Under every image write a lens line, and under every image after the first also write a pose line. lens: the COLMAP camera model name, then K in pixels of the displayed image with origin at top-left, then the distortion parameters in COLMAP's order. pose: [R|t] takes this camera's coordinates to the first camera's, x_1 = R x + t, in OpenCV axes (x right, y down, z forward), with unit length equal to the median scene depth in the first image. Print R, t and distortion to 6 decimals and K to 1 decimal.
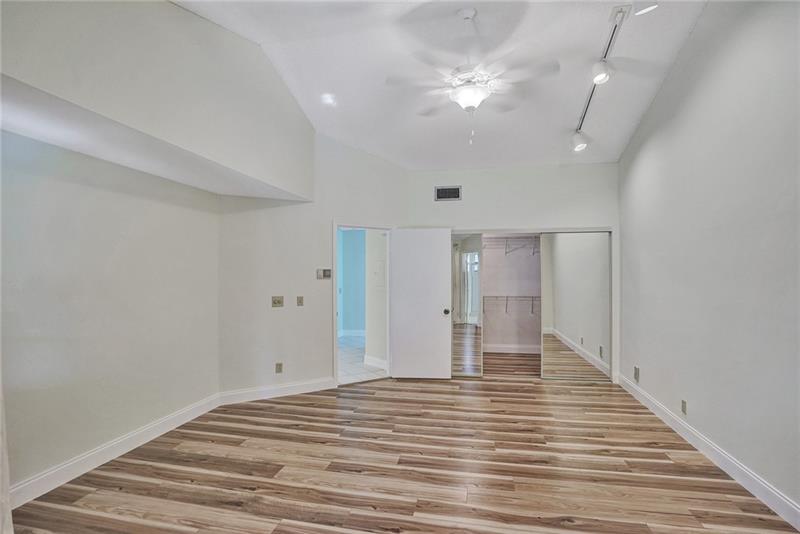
lens RADIAL K [[385.3, 0, 400.0], [0, 385.3, 267.0], [0, 0, 1]] dist [-0.000905, -0.000135]
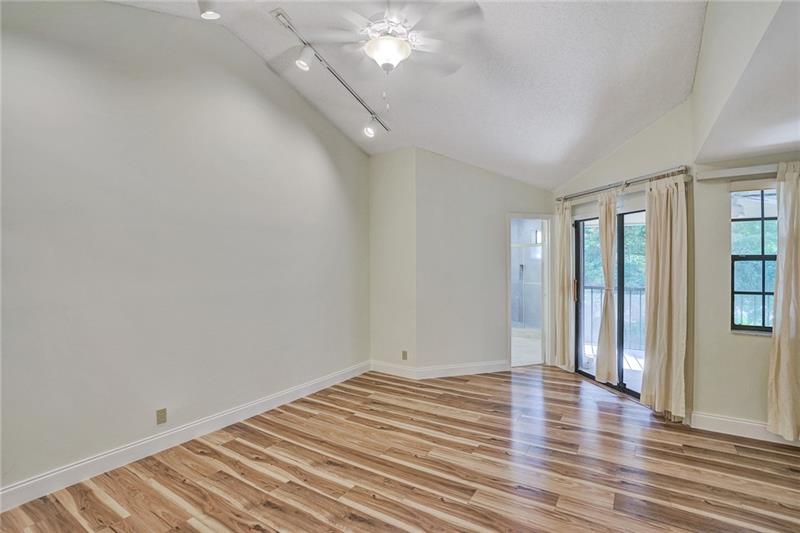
lens RADIAL K [[376.4, 0, 395.9], [0, 376.4, 263.0], [0, 0, 1]] dist [-0.079390, 0.039595]
pose [[-0.922019, 0.006205, 0.387095, -0.161510], [0.002555, 0.999947, -0.009944, -0.011262], [-0.387136, -0.008179, -0.921986, 1.797691]]
